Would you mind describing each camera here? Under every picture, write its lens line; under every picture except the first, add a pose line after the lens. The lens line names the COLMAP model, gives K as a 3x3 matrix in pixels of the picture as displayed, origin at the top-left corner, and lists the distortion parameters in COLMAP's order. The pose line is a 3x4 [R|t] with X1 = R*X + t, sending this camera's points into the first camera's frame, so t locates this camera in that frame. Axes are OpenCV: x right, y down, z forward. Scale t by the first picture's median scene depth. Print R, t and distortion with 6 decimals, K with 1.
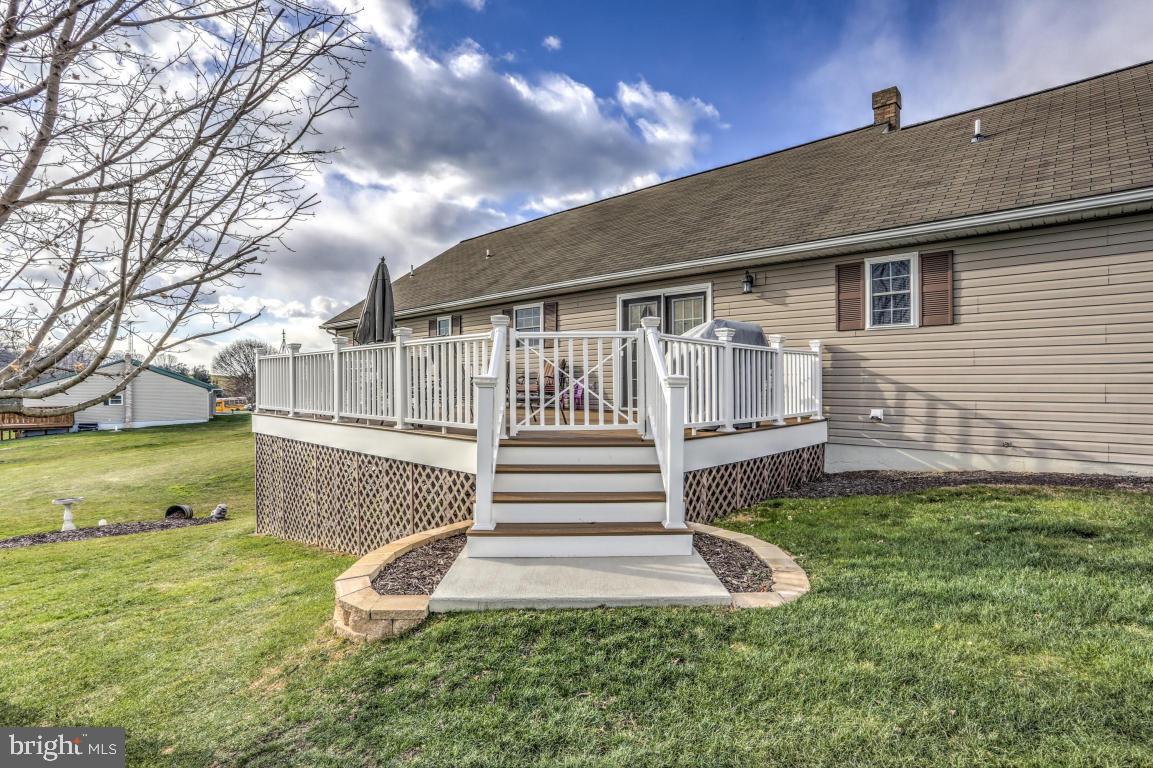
lens RADIAL K [[577.7, 0, 576.5], [0, 577.7, 384.0], [0, 0, 1]] dist [-0.079469, 0.049665]
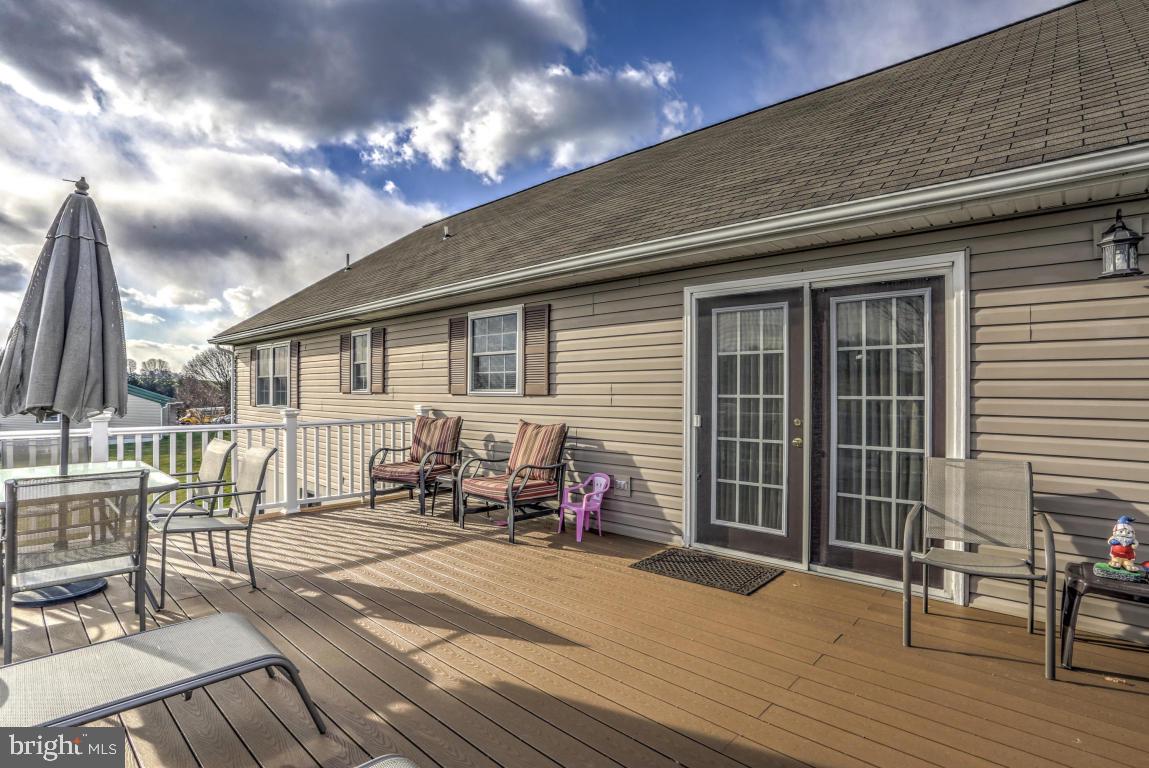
lens RADIAL K [[575.7, 0, 574.5], [0, 575.7, 384.0], [0, 0, 1]] dist [-0.079469, 0.049665]
pose [[0.999969, 0.003740, 0.006859, -0.016936], [-0.003666, 0.999935, -0.010827, -0.073469], [-0.006899, 0.010801, 0.999918, 0.546180]]
